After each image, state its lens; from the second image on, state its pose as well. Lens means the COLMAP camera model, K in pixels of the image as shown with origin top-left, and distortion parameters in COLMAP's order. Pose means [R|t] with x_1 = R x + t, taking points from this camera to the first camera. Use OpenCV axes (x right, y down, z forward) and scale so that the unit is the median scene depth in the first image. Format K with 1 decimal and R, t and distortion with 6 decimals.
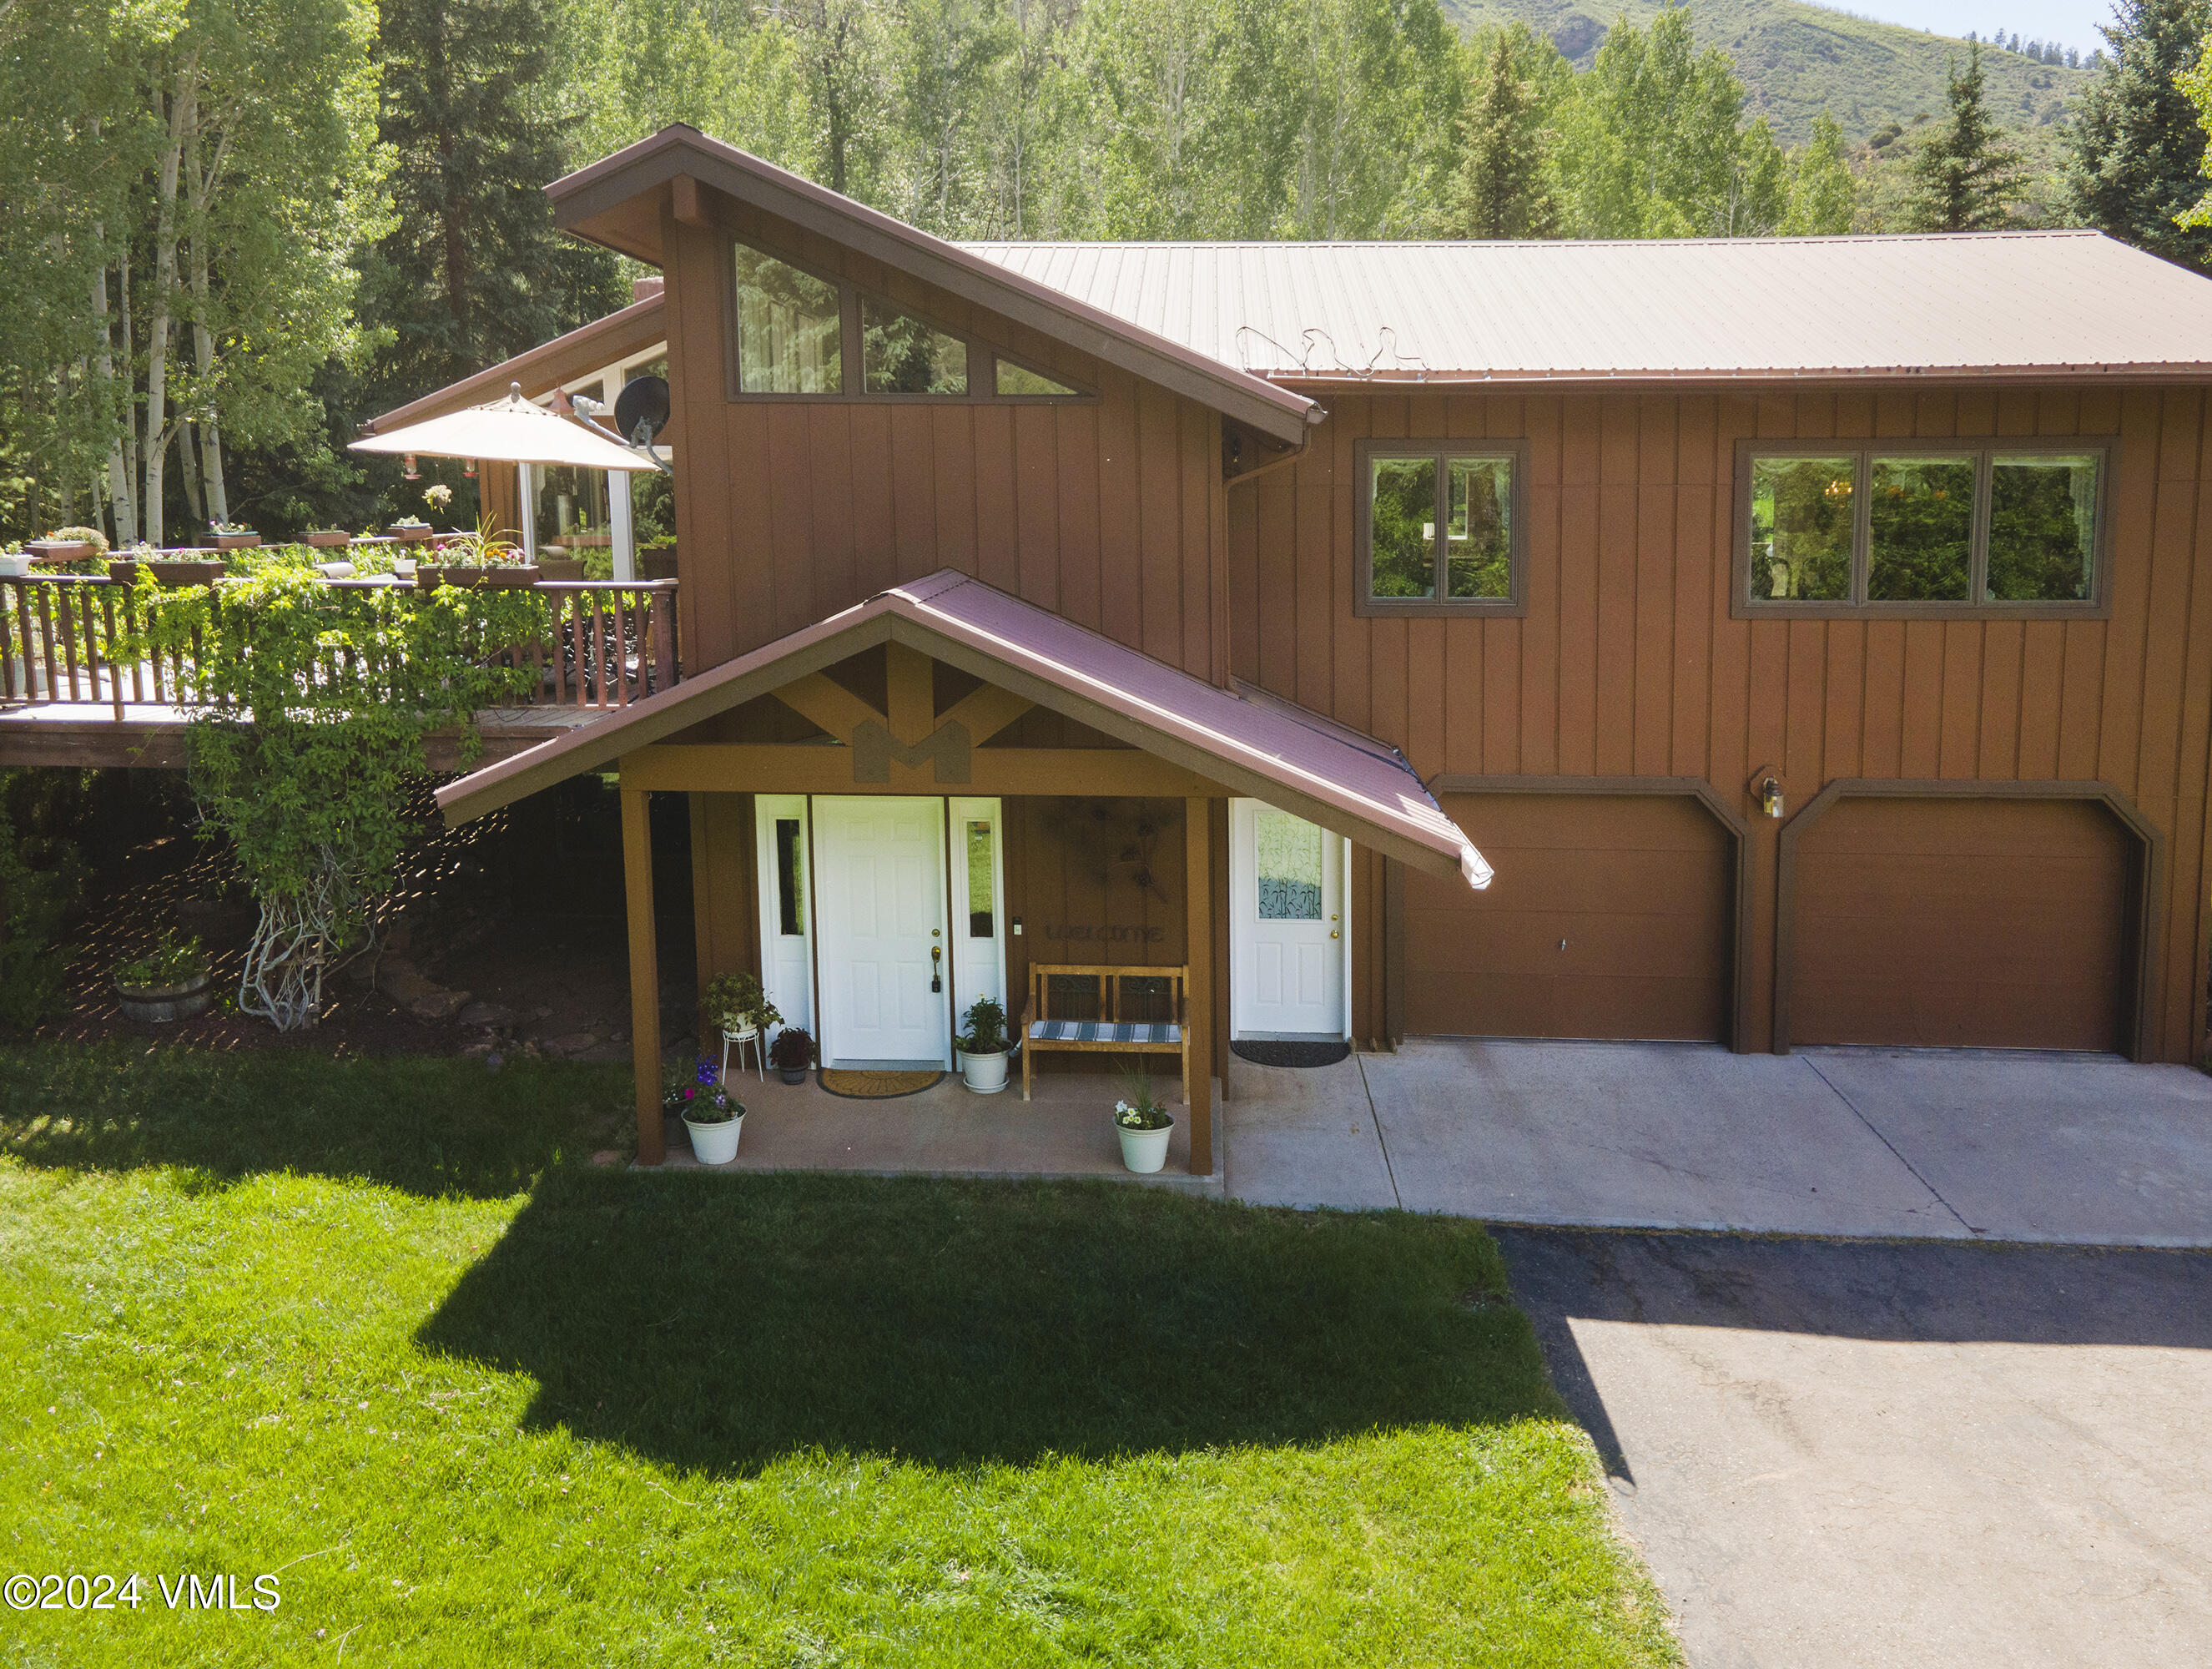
lens RADIAL K [[1628.5, 0, 1106.8], [0, 1628.5, 664.2], [0, 0, 1]] dist [0.031818, 0.000437]
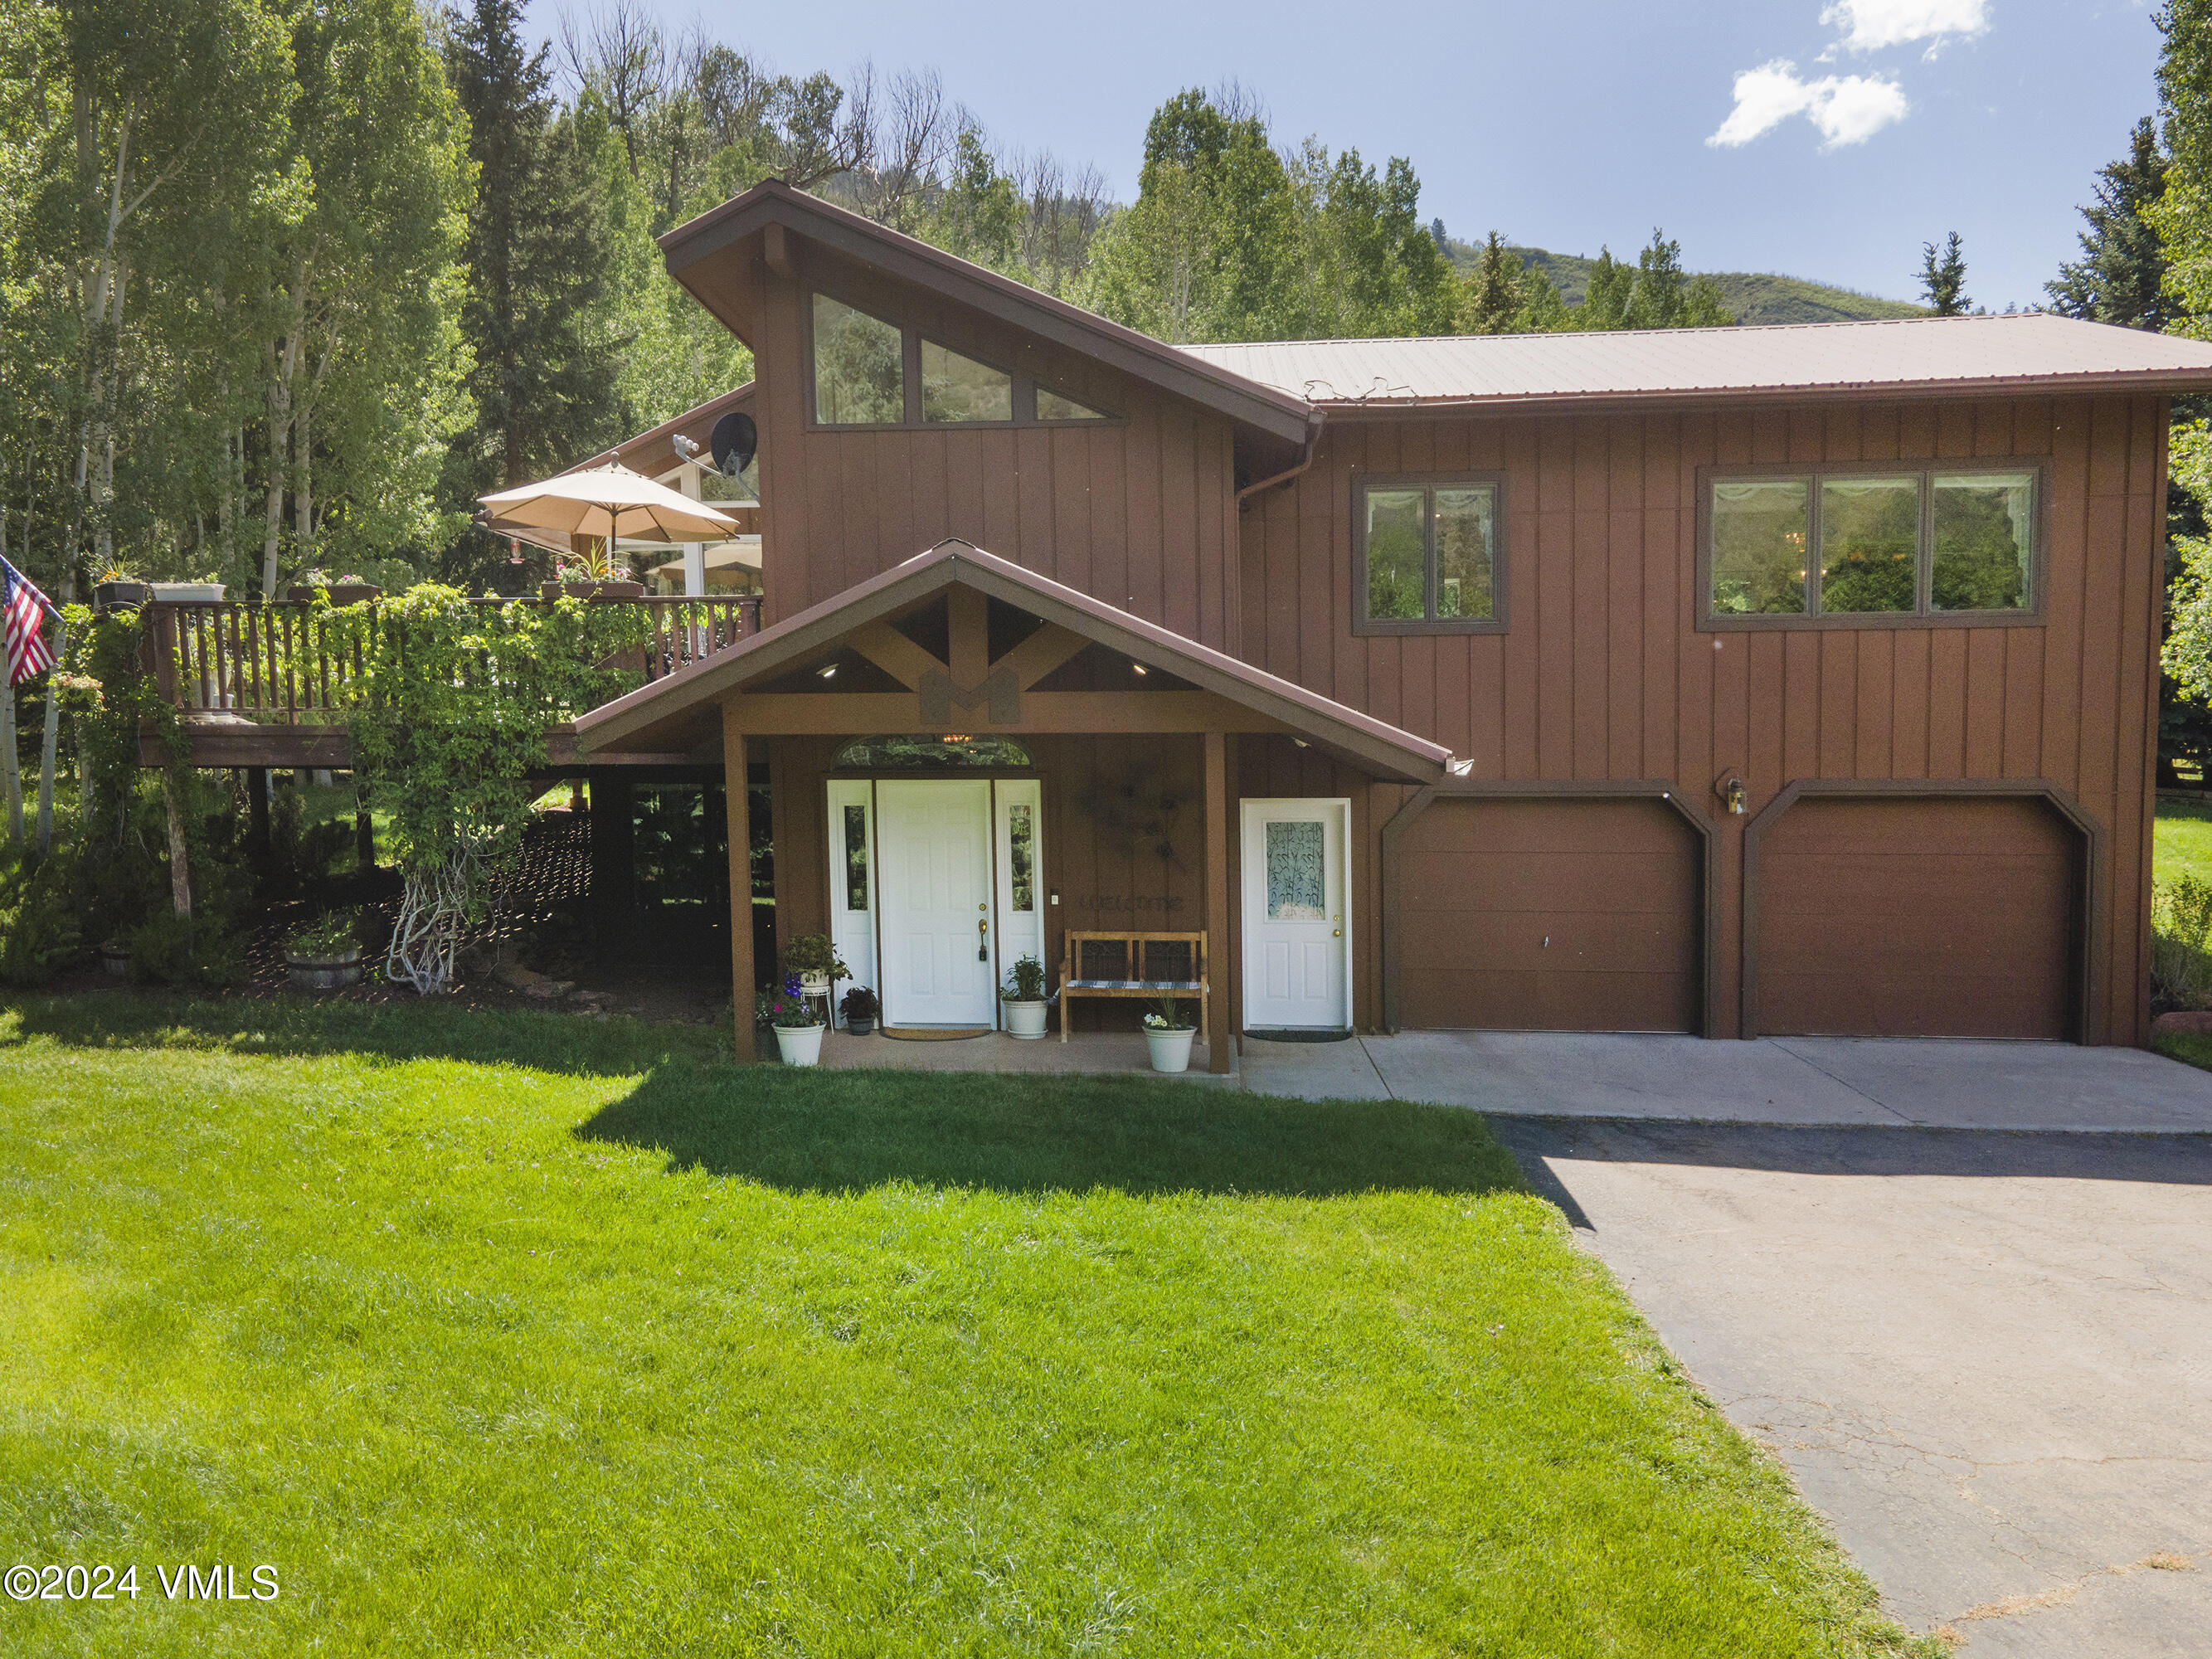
lens RADIAL K [[1634.7, 0, 1013.7], [0, 1634.7, 937.9], [0, 0, 1]] dist [0.021781, -0.000180]
pose [[0.998430, -0.004251, -0.055850, -0.019842], [0.002670, 0.999594, -0.028363, 0.222264], [0.055948, 0.028169, 0.998036, -0.138330]]
